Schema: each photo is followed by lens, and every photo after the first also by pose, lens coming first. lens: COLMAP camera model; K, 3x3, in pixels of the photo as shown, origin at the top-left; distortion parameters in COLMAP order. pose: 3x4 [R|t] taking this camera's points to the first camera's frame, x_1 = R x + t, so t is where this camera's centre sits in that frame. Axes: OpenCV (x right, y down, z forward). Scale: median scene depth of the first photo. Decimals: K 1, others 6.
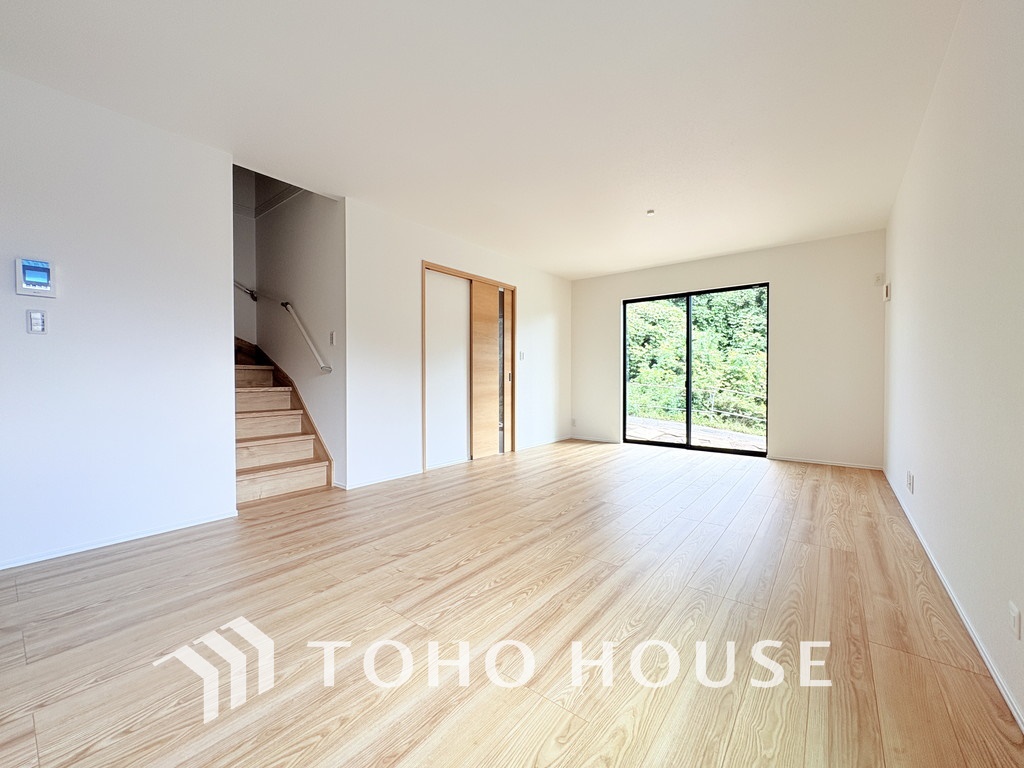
lens RADIAL K [[408.8, 0, 512.8], [0, 408.8, 388.8], [0, 0, 1]] dist [-0.000267, -0.000317]
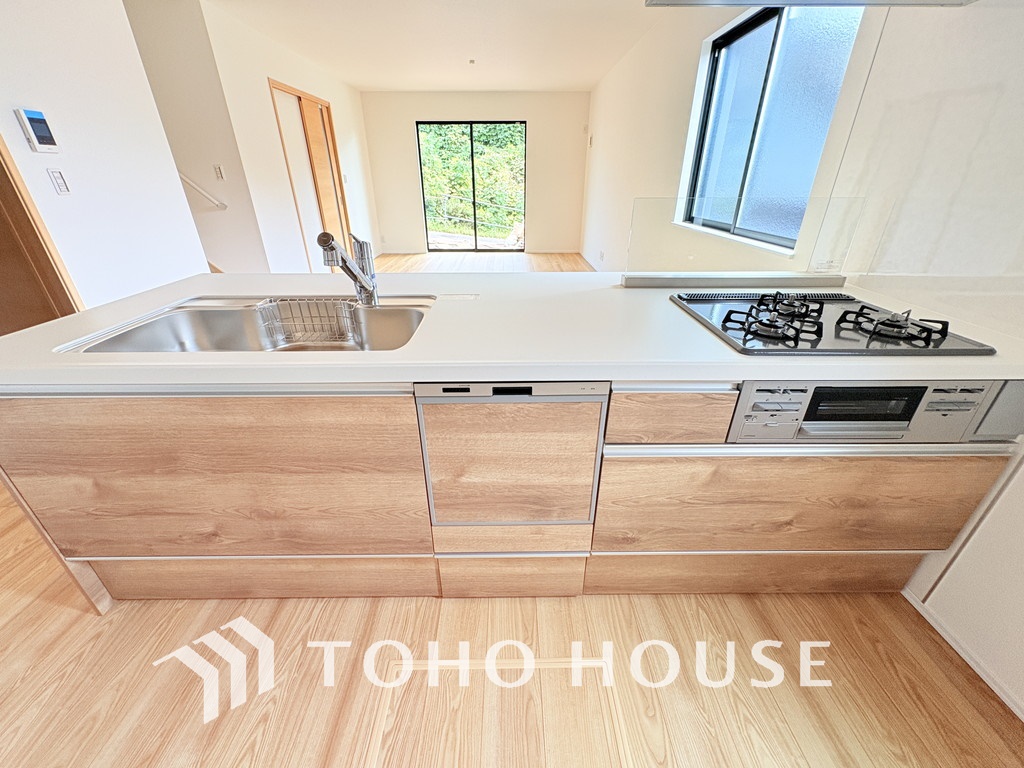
lens RADIAL K [[408.8, 0, 510.9], [0, 408.8, 383.7], [0, 0, 1]] dist [-0.000267, -0.000317]
pose [[0.782264, -0.282716, 0.555099, -0.426246], [0.018630, 0.901304, 0.432787, -0.055816], [-0.622669, -0.328212, 0.710324, -0.240647]]
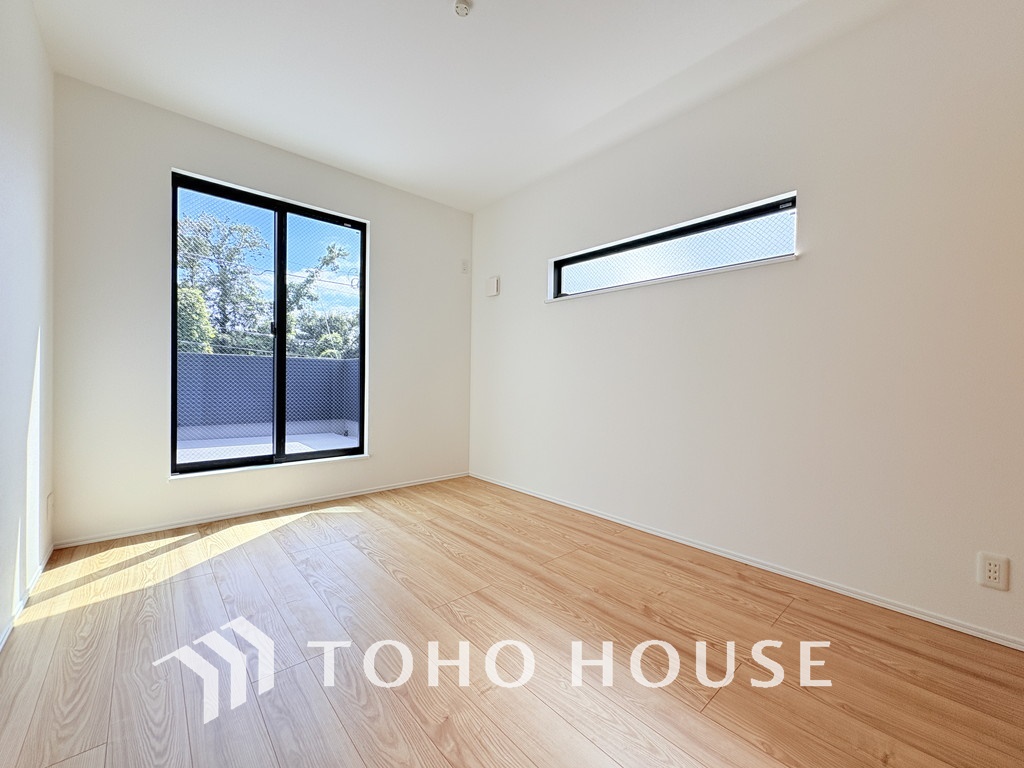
lens RADIAL K [[408.8, 0, 521.0], [0, 408.8, 385.7], [0, 0, 1]] dist [-0.000267, -0.000317]
pose [[-0.157820, 0.018820, -0.987288, 0.426271], [-0.038313, 0.998949, 0.025167, -0.023110], [0.986724, 0.041798, -0.156933, 0.516223]]
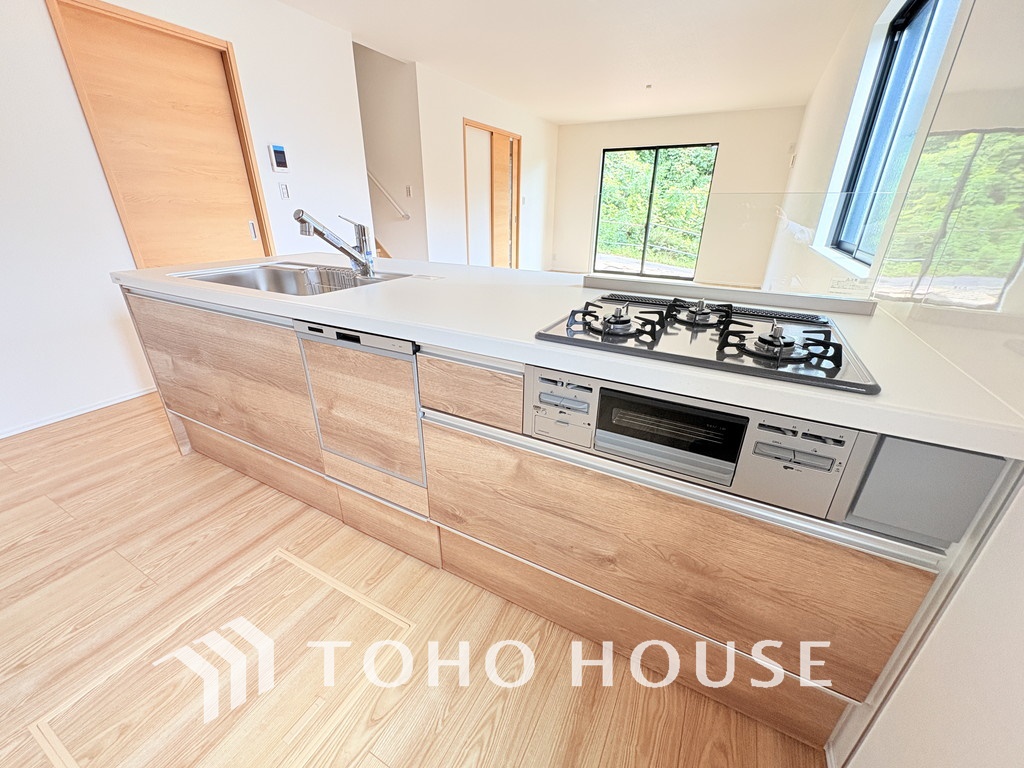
lens RADIAL K [[408.8, 0, 511.8], [0, 408.8, 383.8], [0, 0, 1]] dist [-0.000267, -0.000317]
pose [[0.984925, -0.059526, 0.162420, -0.267450], [-0.005498, 0.927682, 0.373330, -0.030807], [-0.172897, -0.368595, 0.913370, -0.339434]]
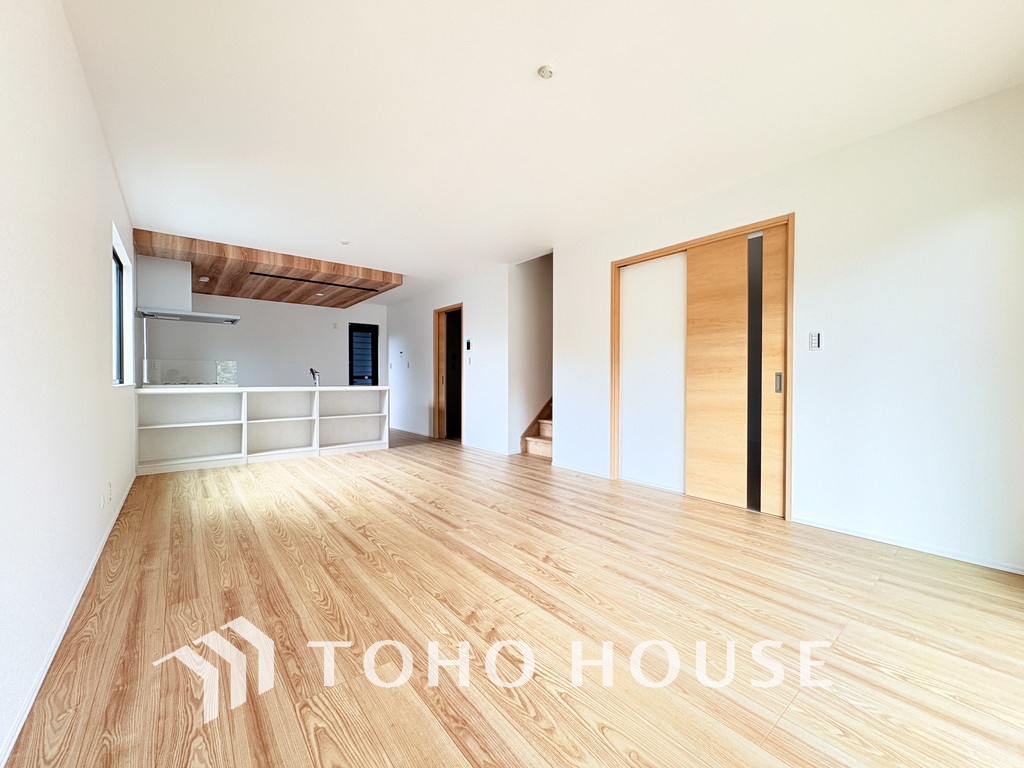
lens RADIAL K [[408.8, 0, 506.8], [0, 408.8, 383.2], [0, 0, 1]] dist [-0.000267, -0.000317]
pose [[-0.229985, 0.008399, -0.973158, 0.650504], [-0.027741, 0.999500, 0.015183, -0.027240], [0.972799, 0.030488, -0.229637, 0.808915]]
